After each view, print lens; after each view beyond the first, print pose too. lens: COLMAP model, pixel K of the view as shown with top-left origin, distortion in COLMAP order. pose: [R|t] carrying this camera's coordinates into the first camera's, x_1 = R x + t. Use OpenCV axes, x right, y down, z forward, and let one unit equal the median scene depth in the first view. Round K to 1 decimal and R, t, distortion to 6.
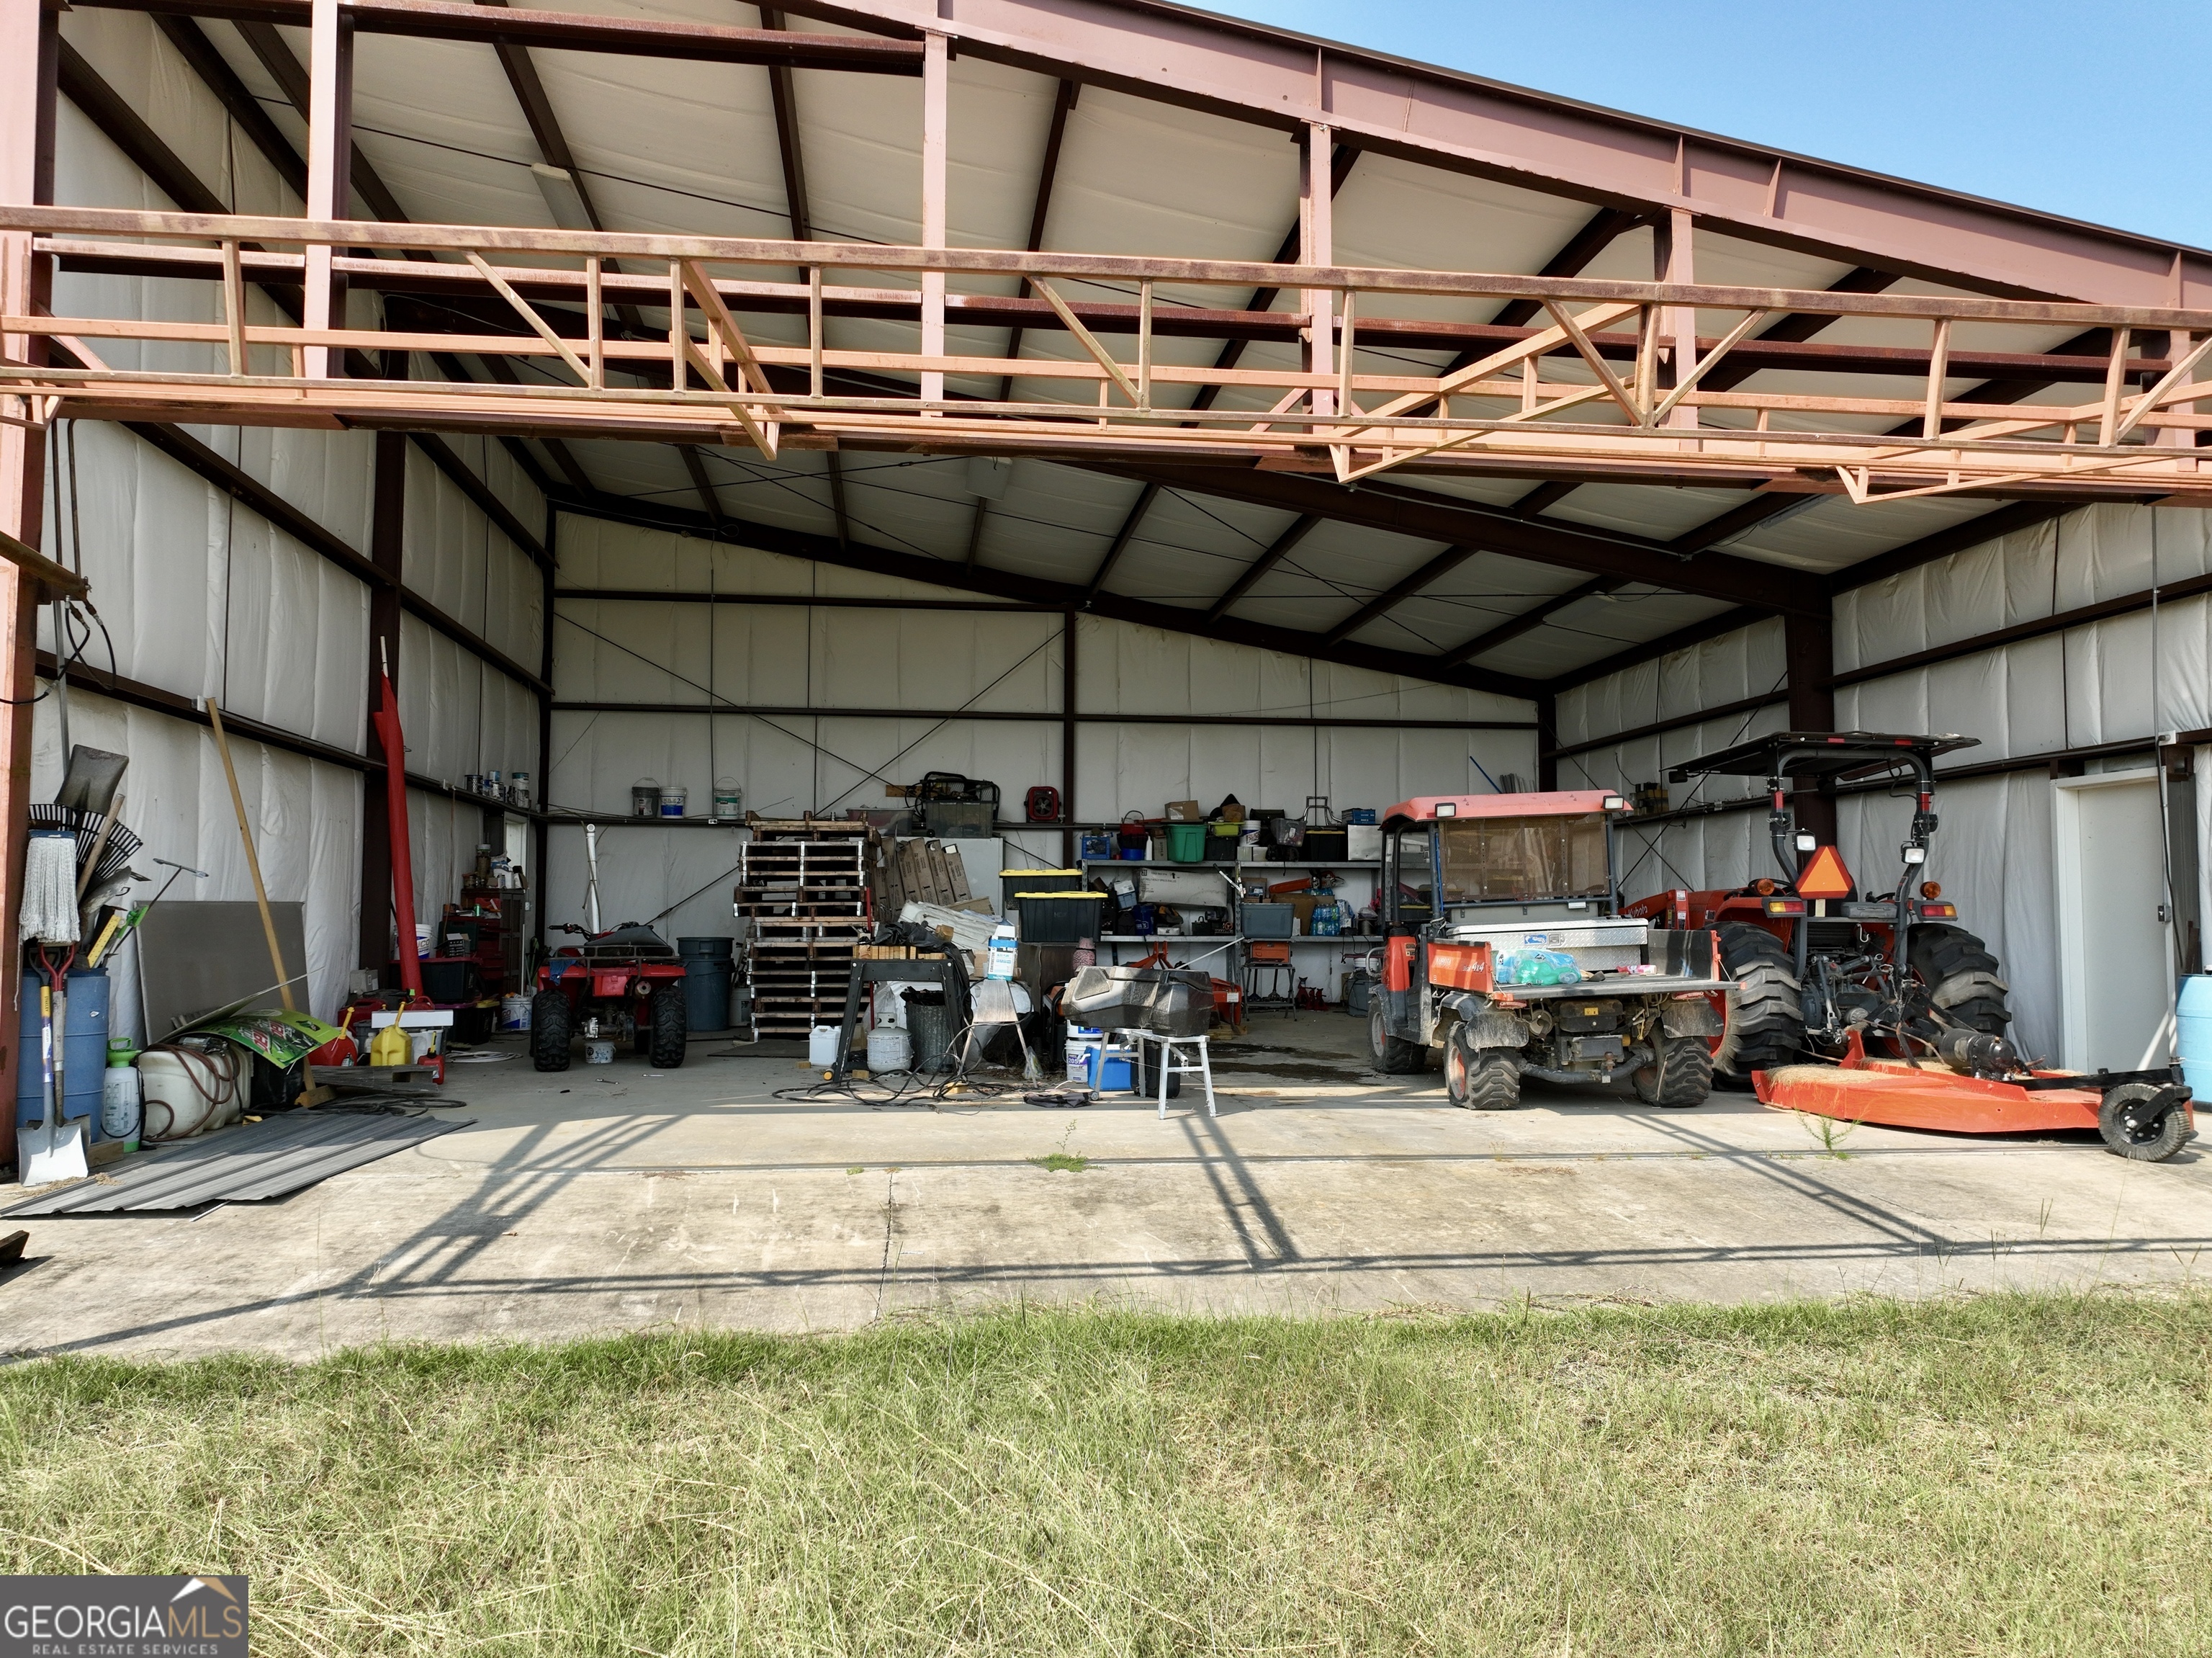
lens RADIAL K [[1603.0, 0, 1106.0], [0, 1603.0, 829.0], [0, 0, 1]] dist [0.025800, 0.000795]
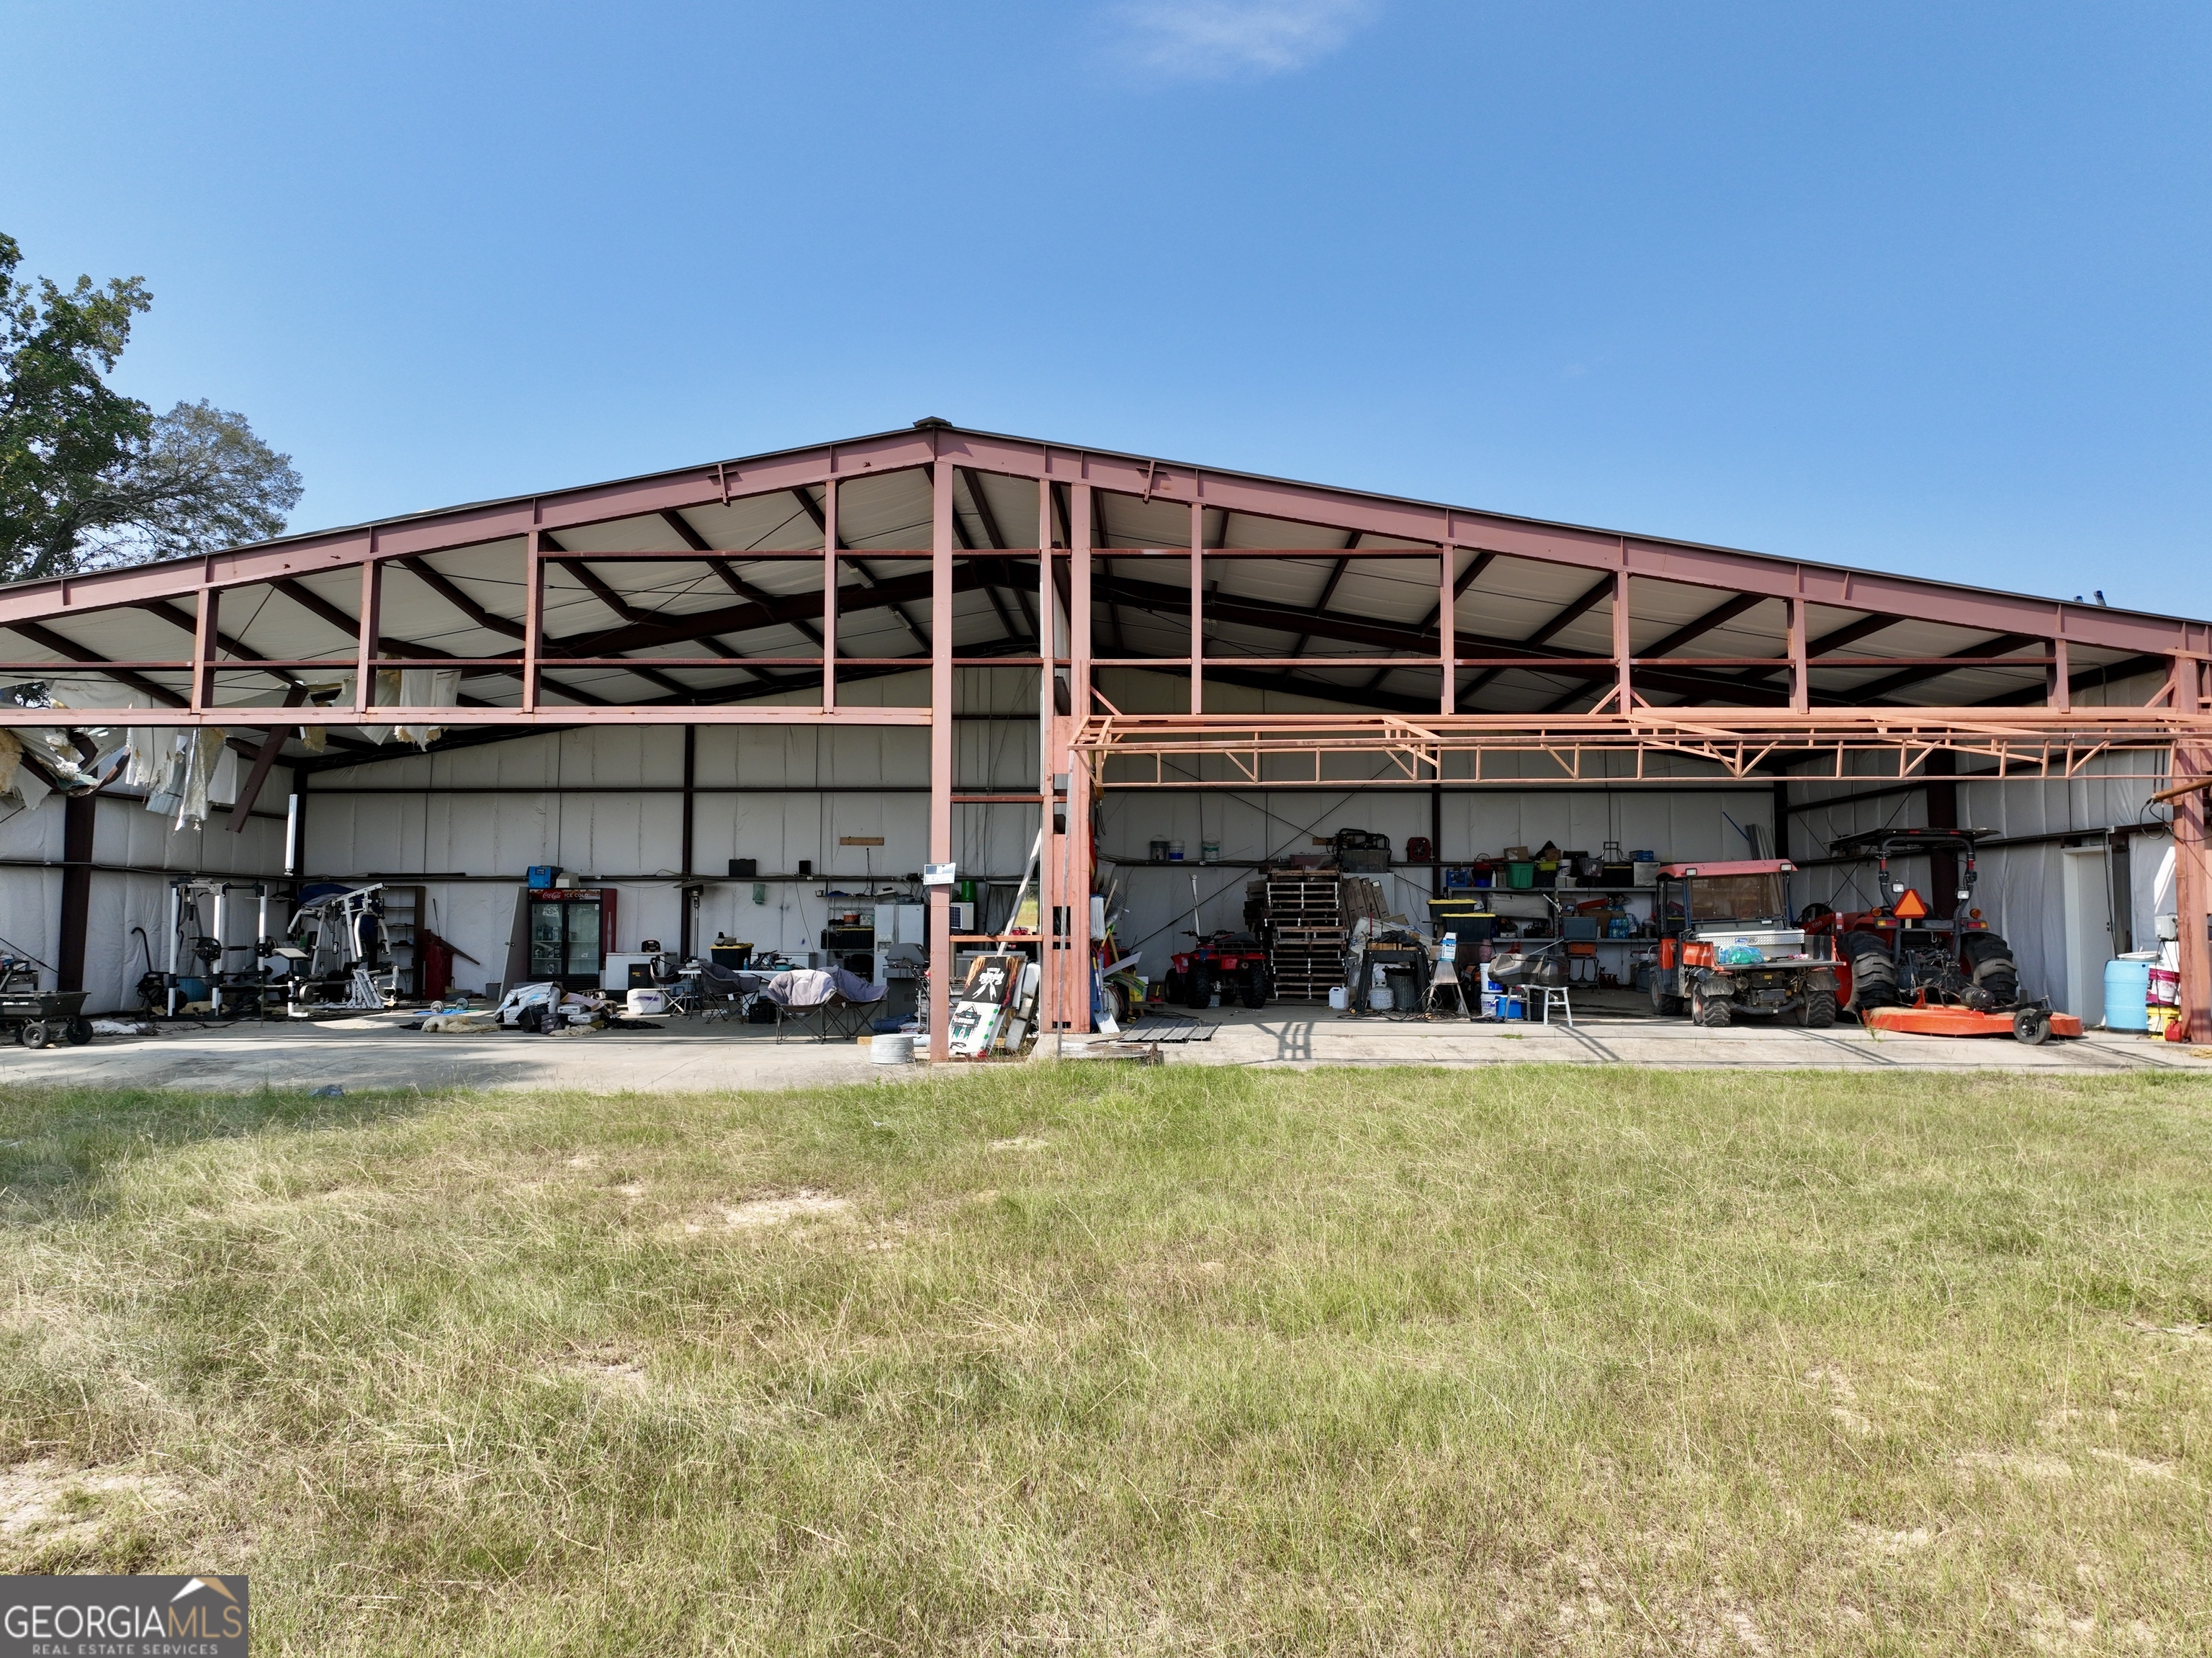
lens RADIAL K [[1603.0, 0, 1106.0], [0, 1603.0, 829.0], [0, 0, 1]] dist [0.025800, 0.000795]
pose [[0.986635, -0.010074, -0.162635, -0.140801], [0.009910, 0.999949, -0.001822, -0.057981], [0.162645, 0.000186, 0.986685, -0.865069]]
